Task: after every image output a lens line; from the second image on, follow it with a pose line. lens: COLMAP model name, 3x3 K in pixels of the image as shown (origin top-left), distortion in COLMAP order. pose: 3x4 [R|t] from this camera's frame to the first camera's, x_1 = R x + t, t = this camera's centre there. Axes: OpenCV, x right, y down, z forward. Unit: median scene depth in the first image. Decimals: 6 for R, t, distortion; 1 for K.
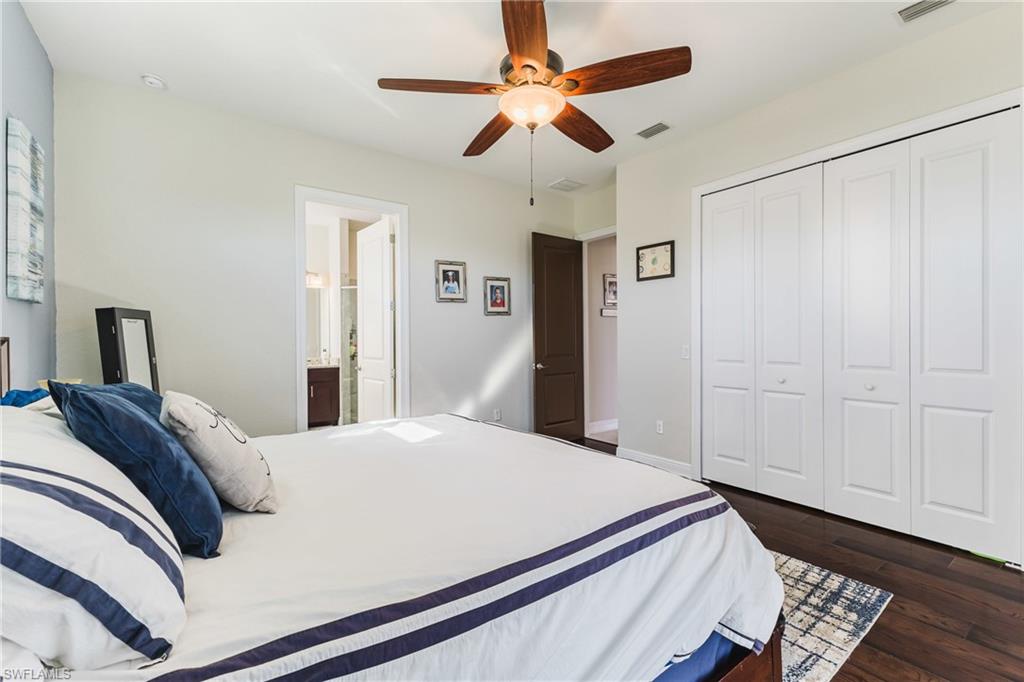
lens RADIAL K [[443.7, 0, 513.0], [0, 443.7, 341.7], [0, 0, 1]] dist [0.013328, -0.001464]
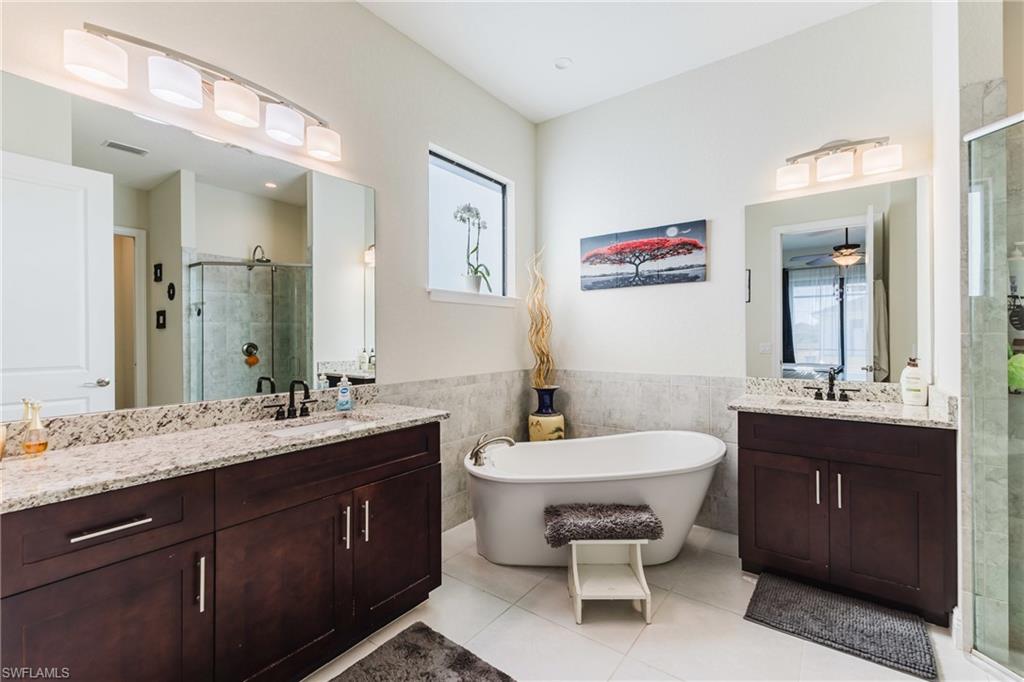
lens RADIAL K [[443.7, 0, 512.1], [0, 443.7, 338.4], [0, 0, 1]] dist [0.013328, -0.001464]
pose [[0.296466, 0.004551, -0.955033, -0.203818], [-0.002126, 0.999989, 0.004105, -0.000216], [0.955041, 0.000813, 0.296473, 0.649773]]
